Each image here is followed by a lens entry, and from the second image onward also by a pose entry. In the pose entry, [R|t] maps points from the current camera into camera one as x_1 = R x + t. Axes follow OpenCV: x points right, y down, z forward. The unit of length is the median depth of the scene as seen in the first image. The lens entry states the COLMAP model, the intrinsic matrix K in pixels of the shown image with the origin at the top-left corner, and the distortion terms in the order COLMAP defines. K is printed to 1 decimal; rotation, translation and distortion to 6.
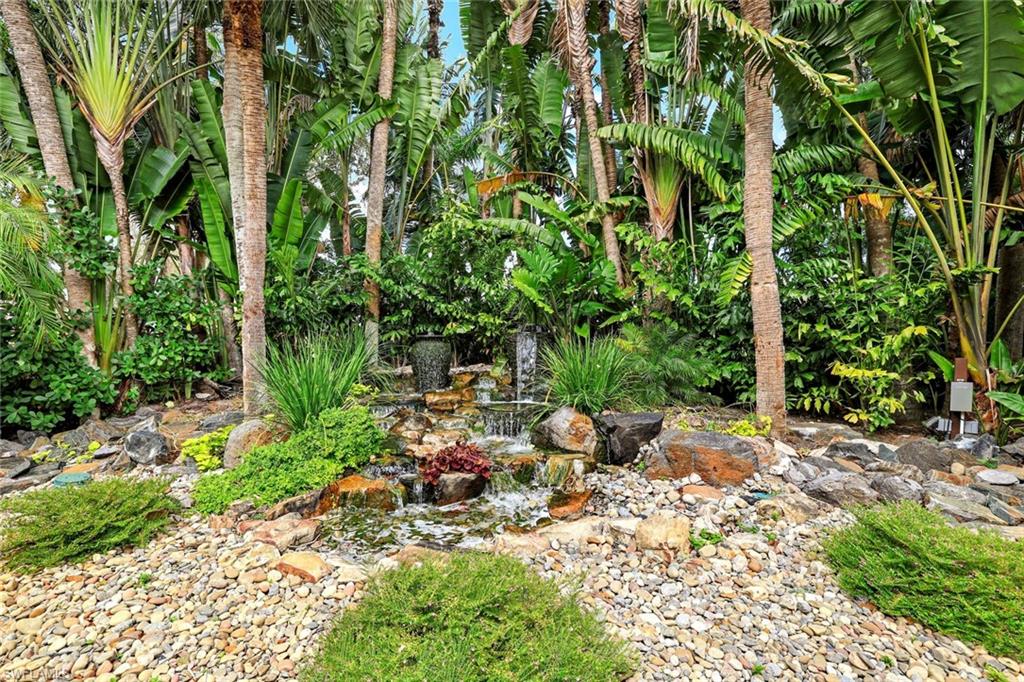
lens RADIAL K [[447.5, 0, 506.1], [0, 447.5, 337.4], [0, 0, 1]] dist [-0.038827, 0.013158]
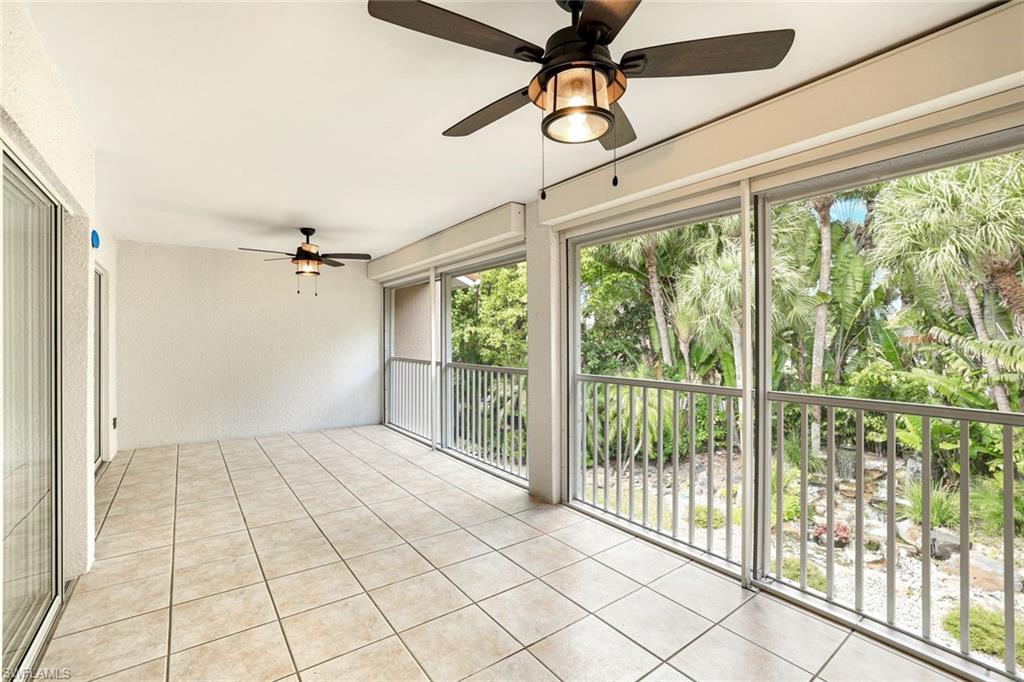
lens RADIAL K [[453.1, 0, 510.5], [0, 453.1, 338.1], [0, 0, 1]] dist [-0.045097, 0.014489]
pose [[0.572070, 0.004497, -0.820193, 0.515580], [0.005178, 0.999945, 0.009094, -0.487317], [0.820189, -0.009449, 0.572015, -1.104702]]
